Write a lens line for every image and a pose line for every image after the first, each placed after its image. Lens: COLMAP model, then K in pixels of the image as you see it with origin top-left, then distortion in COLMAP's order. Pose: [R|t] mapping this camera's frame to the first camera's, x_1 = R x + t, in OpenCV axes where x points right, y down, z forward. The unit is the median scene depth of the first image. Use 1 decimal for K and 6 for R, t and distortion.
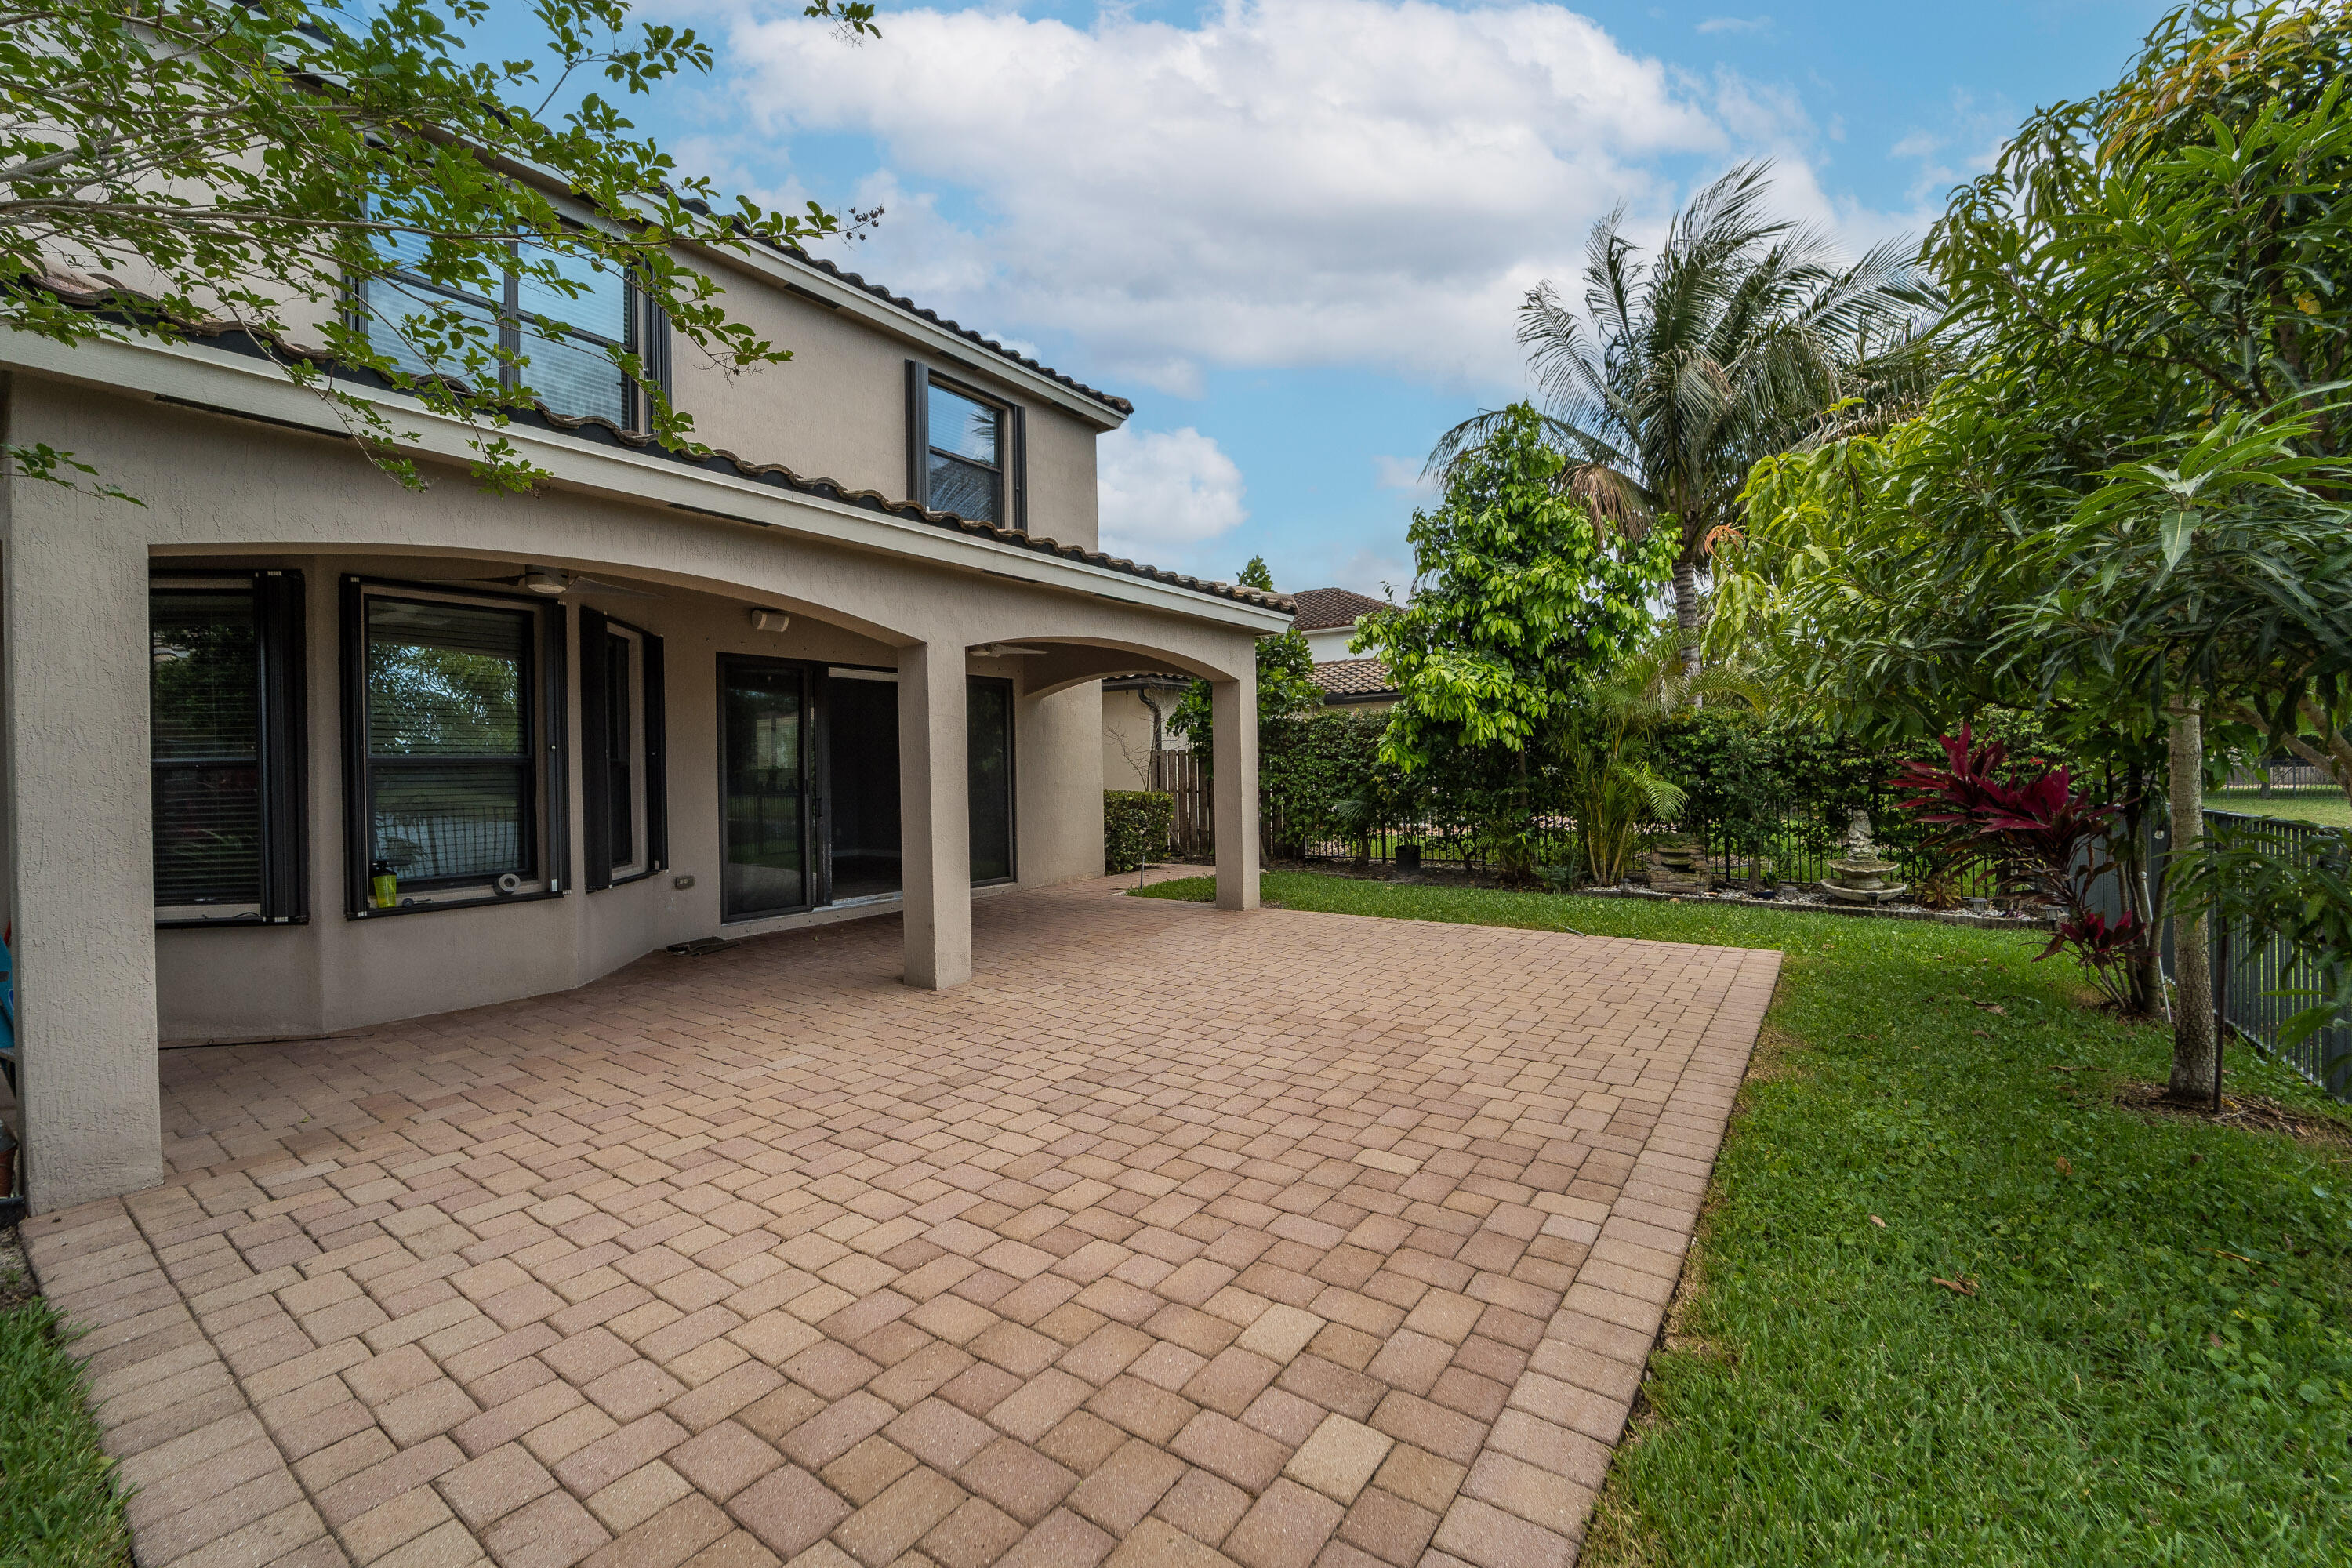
lens RADIAL K [[966.6, 0, 1139.4], [0, 966.6, 767.0], [0, 0, 1]] dist [-0.017906, 0.000007]
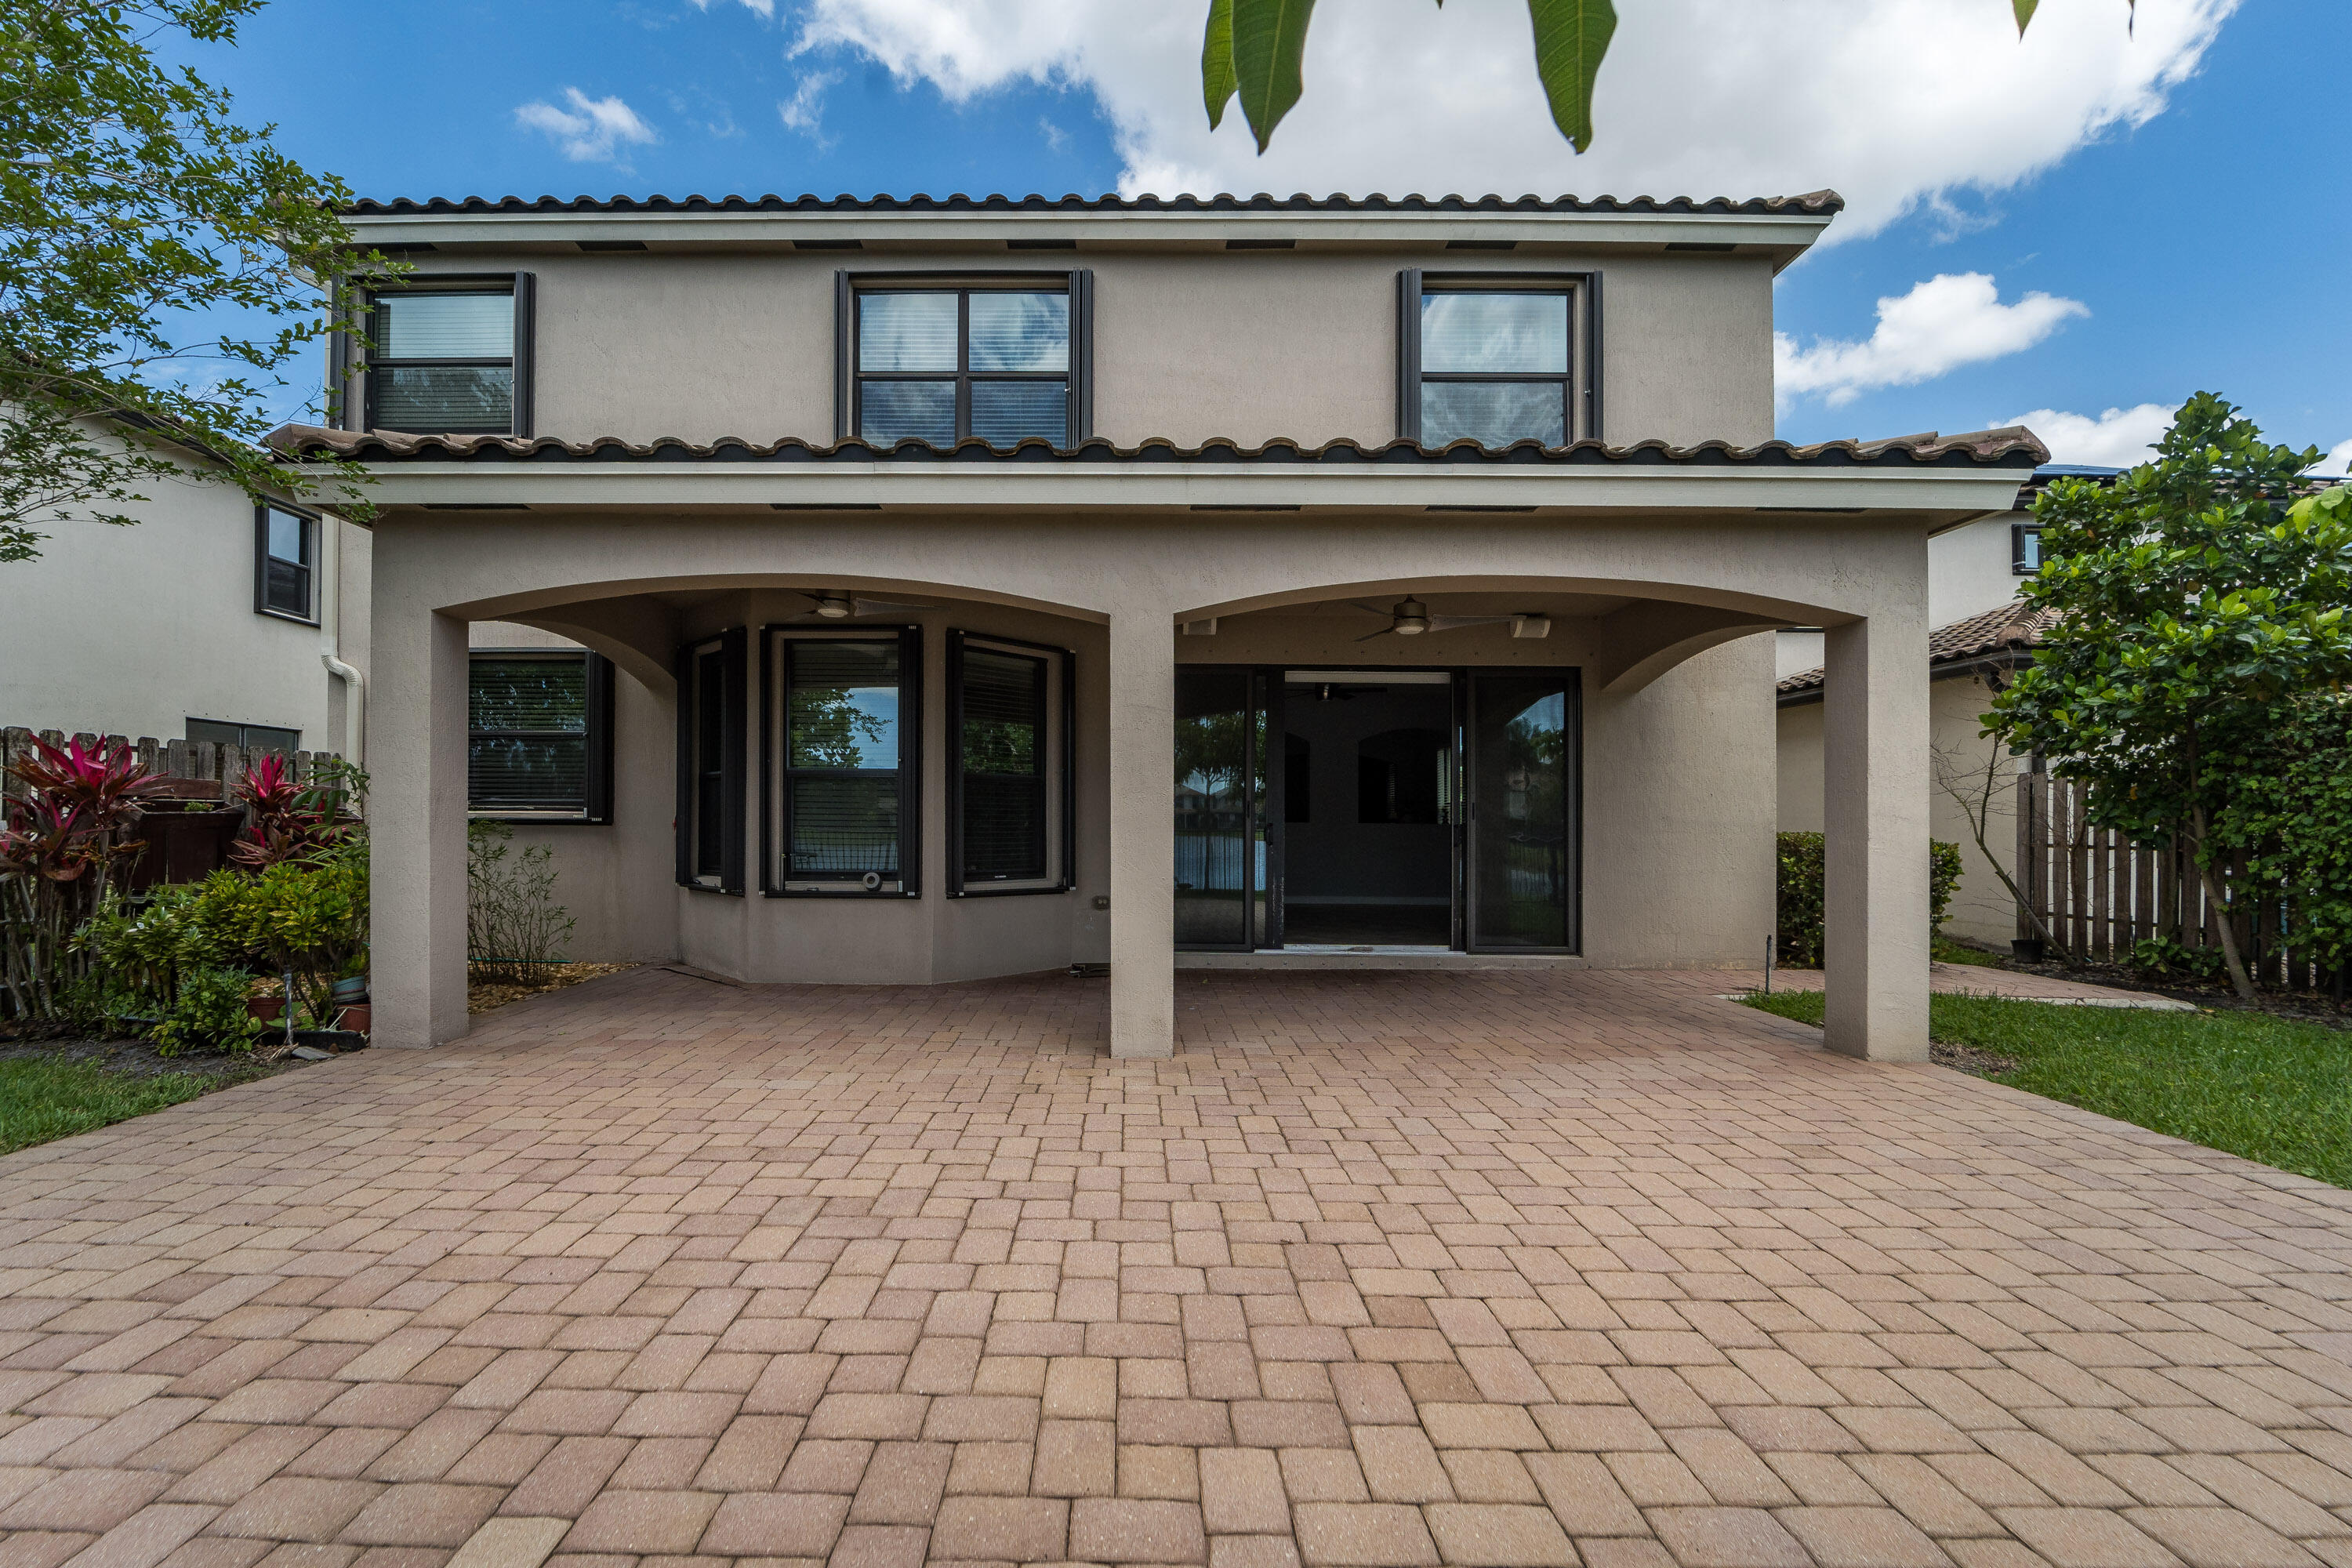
lens RADIAL K [[981.3, 0, 1113.8], [0, 981.3, 819.2], [0, 0, 1]] dist [-0.013296, -0.000344]
pose [[0.582621, 0.022213, -0.812440, 0.580080], [-0.015533, 0.999748, 0.016195, 0.031717], [0.812596, 0.003184, 0.582819, 0.708298]]
